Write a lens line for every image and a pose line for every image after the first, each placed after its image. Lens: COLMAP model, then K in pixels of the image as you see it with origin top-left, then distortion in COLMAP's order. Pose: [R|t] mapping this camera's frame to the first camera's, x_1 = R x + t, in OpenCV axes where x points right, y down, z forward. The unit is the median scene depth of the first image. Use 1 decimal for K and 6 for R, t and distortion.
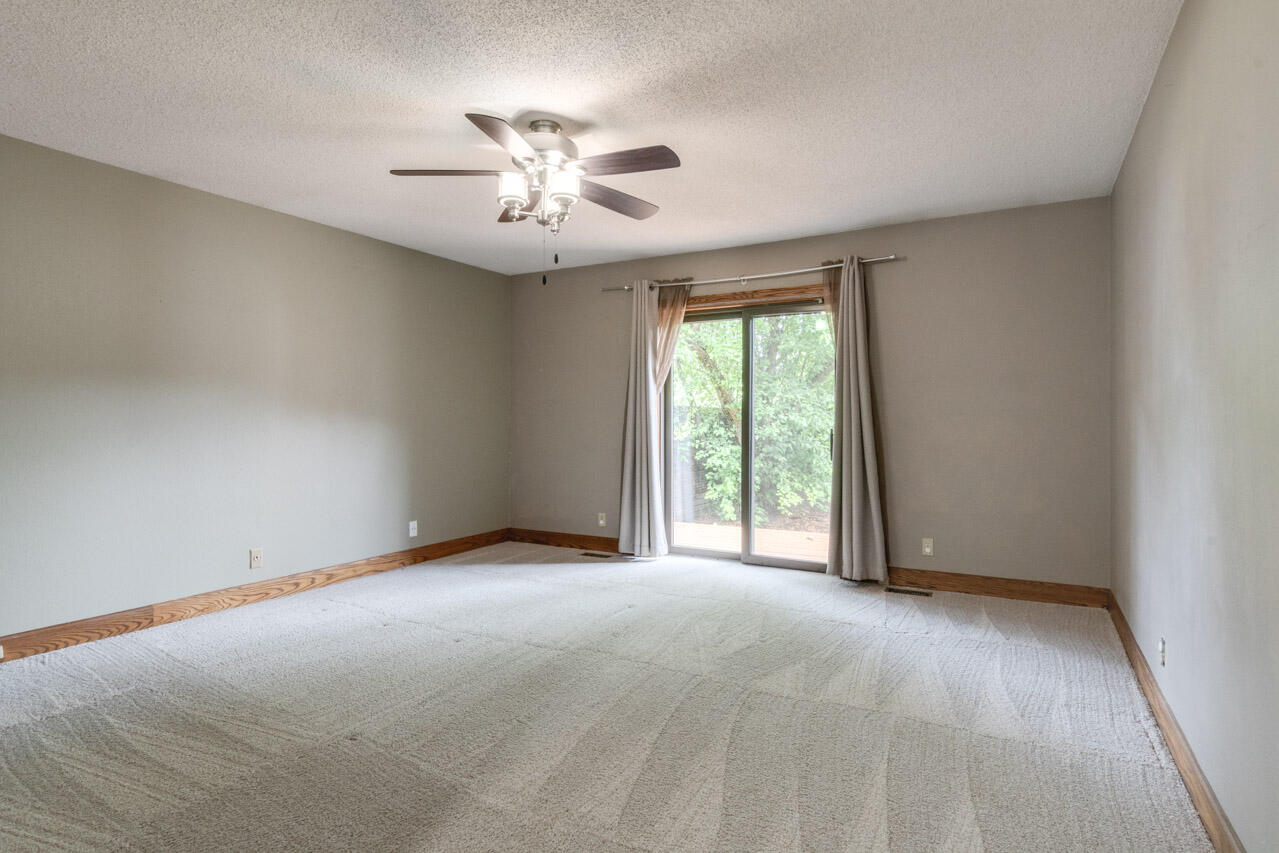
lens RADIAL K [[678.5, 0, 643.2], [0, 678.5, 412.6], [0, 0, 1]] dist [0.000728, -0.000078]
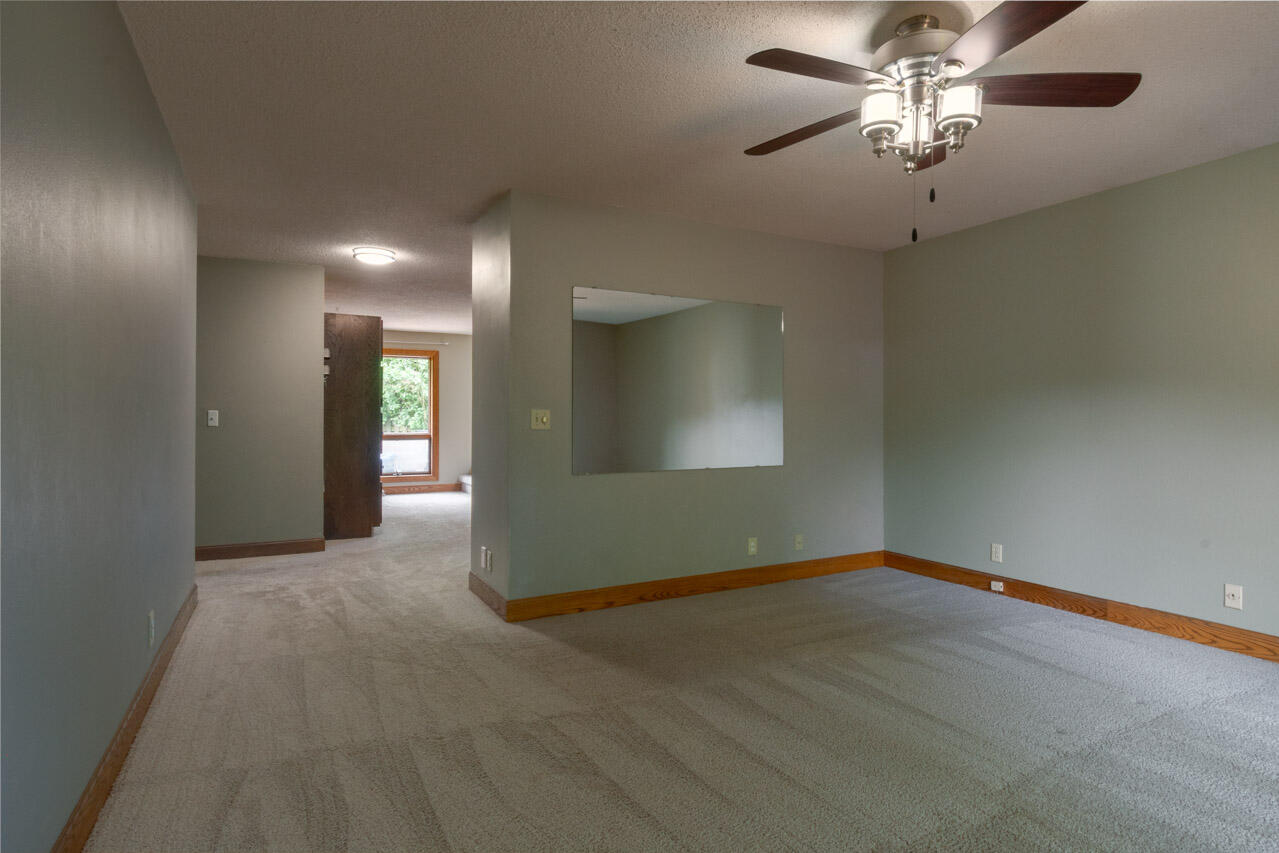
lens RADIAL K [[678.5, 0, 643.2], [0, 678.5, 412.6], [0, 0, 1]] dist [0.000728, -0.000078]
pose [[-0.535872, -0.008065, -0.844261, 0.547777], [0.007352, 0.999872, -0.014218, 0.005705], [0.844267, -0.013826, -0.535744, 0.970900]]
